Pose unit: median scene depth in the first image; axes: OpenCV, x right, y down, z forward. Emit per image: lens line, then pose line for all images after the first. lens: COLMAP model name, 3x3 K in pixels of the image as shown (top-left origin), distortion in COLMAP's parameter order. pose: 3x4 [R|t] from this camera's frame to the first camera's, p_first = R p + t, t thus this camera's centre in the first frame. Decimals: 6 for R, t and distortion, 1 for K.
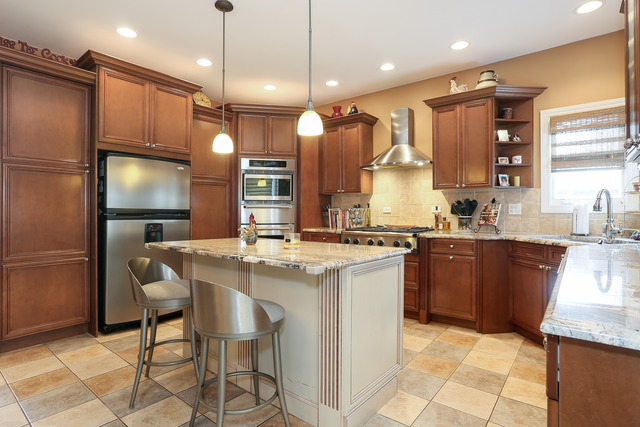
lens RADIAL K [[343.5, 0, 320.0], [0, 343.5, 213.5], [0, 0, 1]] dist [-0.028642, -0.000286]
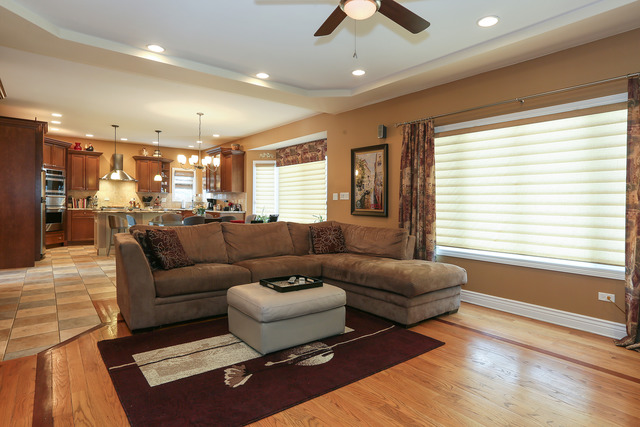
lens RADIAL K [[358.6, 0, 322.1], [0, 358.6, 210.6], [0, 0, 1]] dist [-0.003013, -0.000566]
pose [[0.224068, -0.014419, 0.974467, -2.124693], [-0.010436, 0.999798, 0.017194, 0.010343], [-0.974518, -0.014022, 0.223873, -1.003346]]
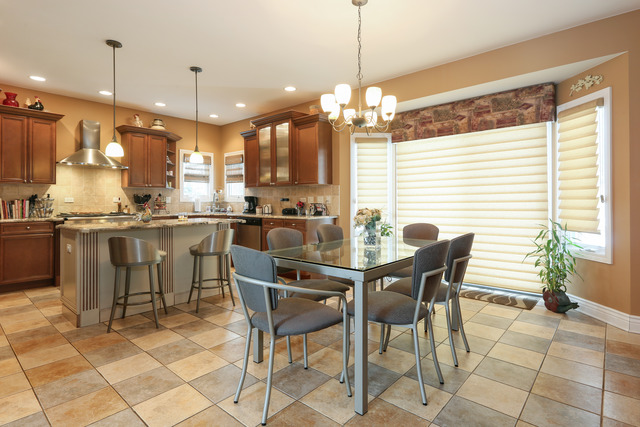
lens RADIAL K [[330.8, 0, 330.2], [0, 330.8, 199.6], [0, 0, 1]] dist [0.000637, -0.000593]
pose [[0.019823, 0.006296, 0.999784, -1.191786], [0.008589, 0.999942, -0.006467, 0.004296], [-0.999767, 0.008716, 0.019768, 0.103914]]
